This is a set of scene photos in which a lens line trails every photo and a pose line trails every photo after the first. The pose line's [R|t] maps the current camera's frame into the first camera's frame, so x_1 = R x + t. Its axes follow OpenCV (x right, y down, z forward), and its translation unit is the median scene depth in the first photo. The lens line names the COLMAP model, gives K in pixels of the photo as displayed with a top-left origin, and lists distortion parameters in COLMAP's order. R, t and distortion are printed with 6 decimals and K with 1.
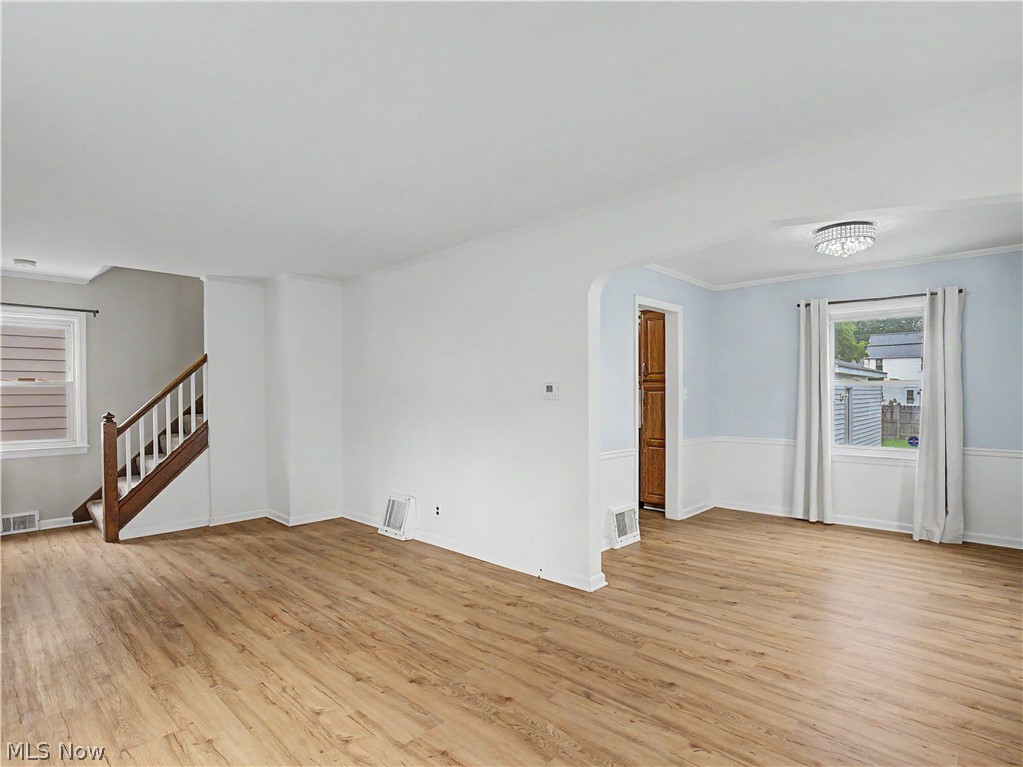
lens RADIAL K [[528.8, 0, 511.5], [0, 528.8, 383.5], [0, 0, 1]] dist [-0.036847, -0.000003]
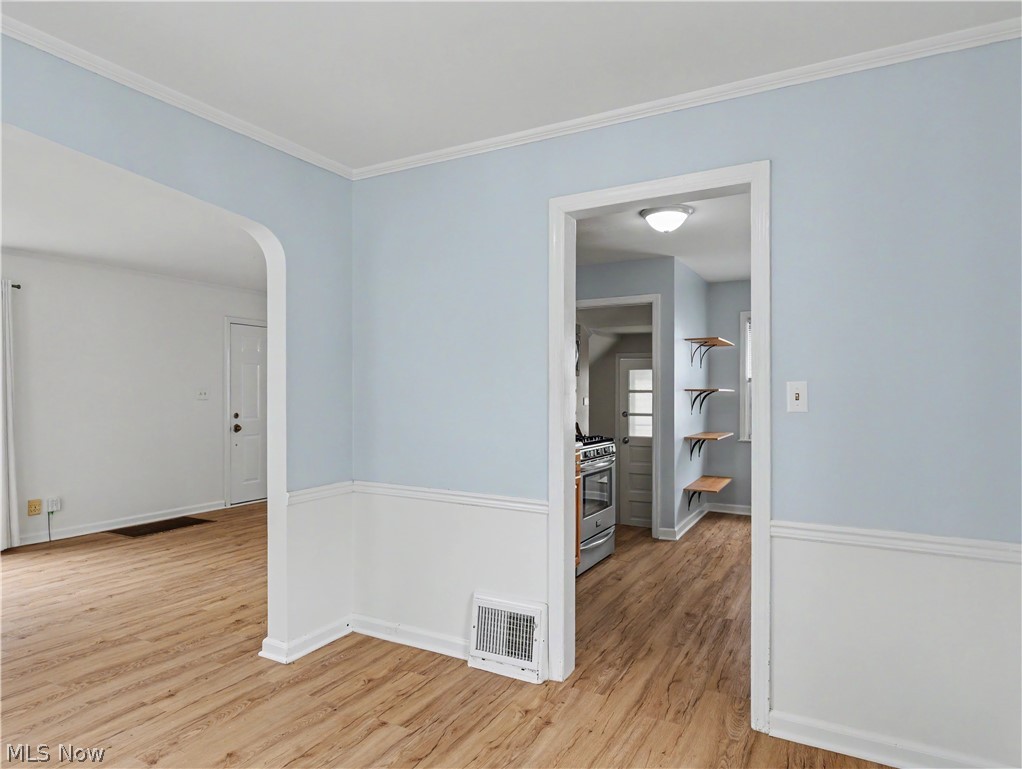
lens RADIAL K [[602.1, 0, 511.0], [0, 602.1, 384.5], [0, 0, 1]] dist [0.002147, -0.000360]
pose [[0.266090, -0.002497, -0.963945, 1.313064], [0.014916, 0.999888, 0.001528, 0.008623], [0.963833, -0.014785, 0.266097, 1.351564]]
